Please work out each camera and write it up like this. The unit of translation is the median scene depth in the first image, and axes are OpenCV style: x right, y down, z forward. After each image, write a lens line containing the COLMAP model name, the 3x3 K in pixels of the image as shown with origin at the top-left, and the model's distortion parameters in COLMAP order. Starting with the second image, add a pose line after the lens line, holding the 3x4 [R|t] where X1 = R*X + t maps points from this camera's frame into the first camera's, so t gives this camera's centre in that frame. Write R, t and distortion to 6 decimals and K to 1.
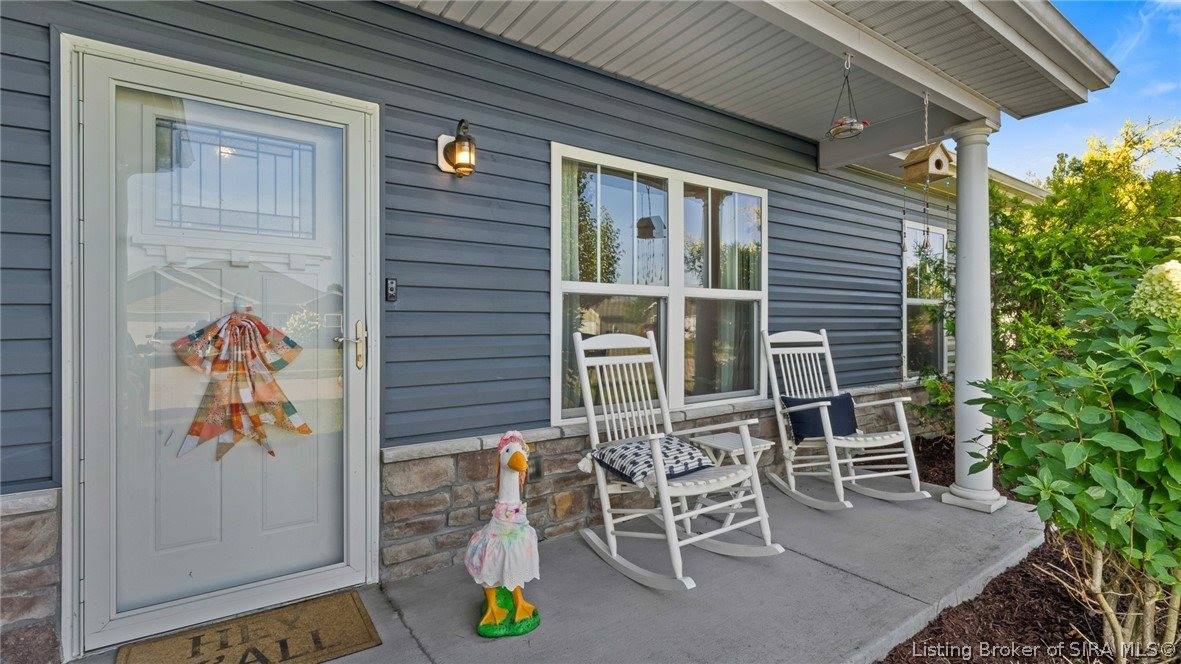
lens RADIAL K [[551.4, 0, 593.7], [0, 551.4, 325.1], [0, 0, 1]] dist [0.004521, -0.001037]
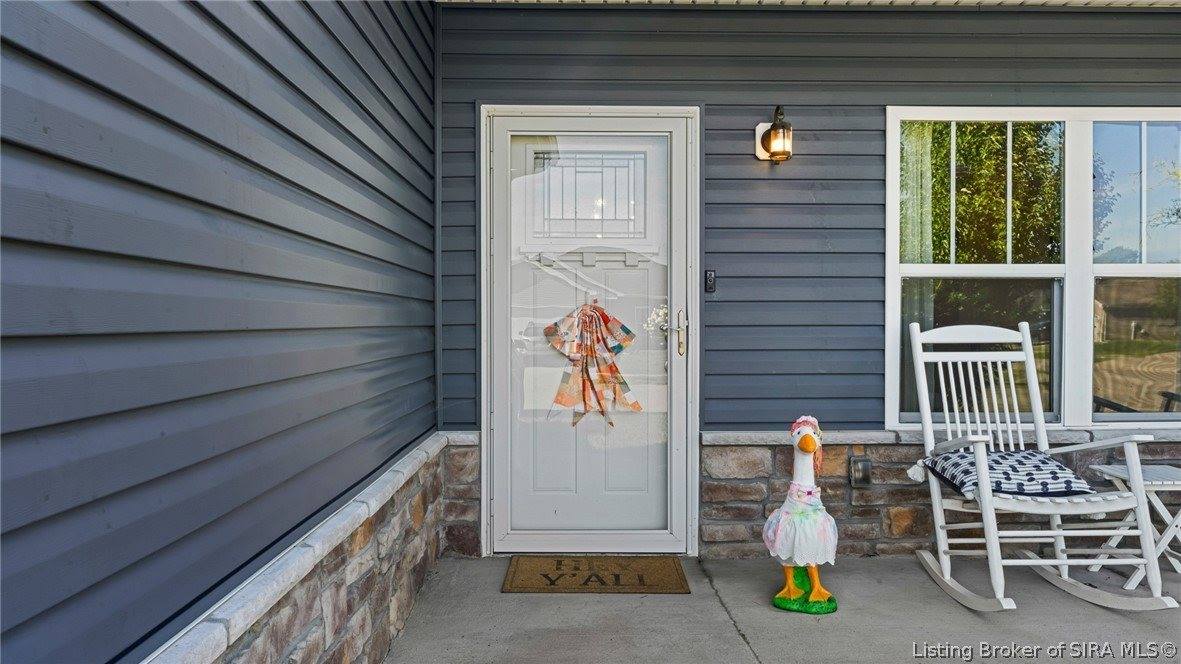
lens RADIAL K [[1014.4, 0, 592.2], [0, 1014.4, 335.2], [0, 0, 1]] dist [0.015561, 0.004268]
pose [[0.823943, 0.004389, -0.566655, 0.546754], [-0.001289, 0.999982, 0.005870, 0.027971], [0.566671, -0.004106, 0.823934, -0.722437]]
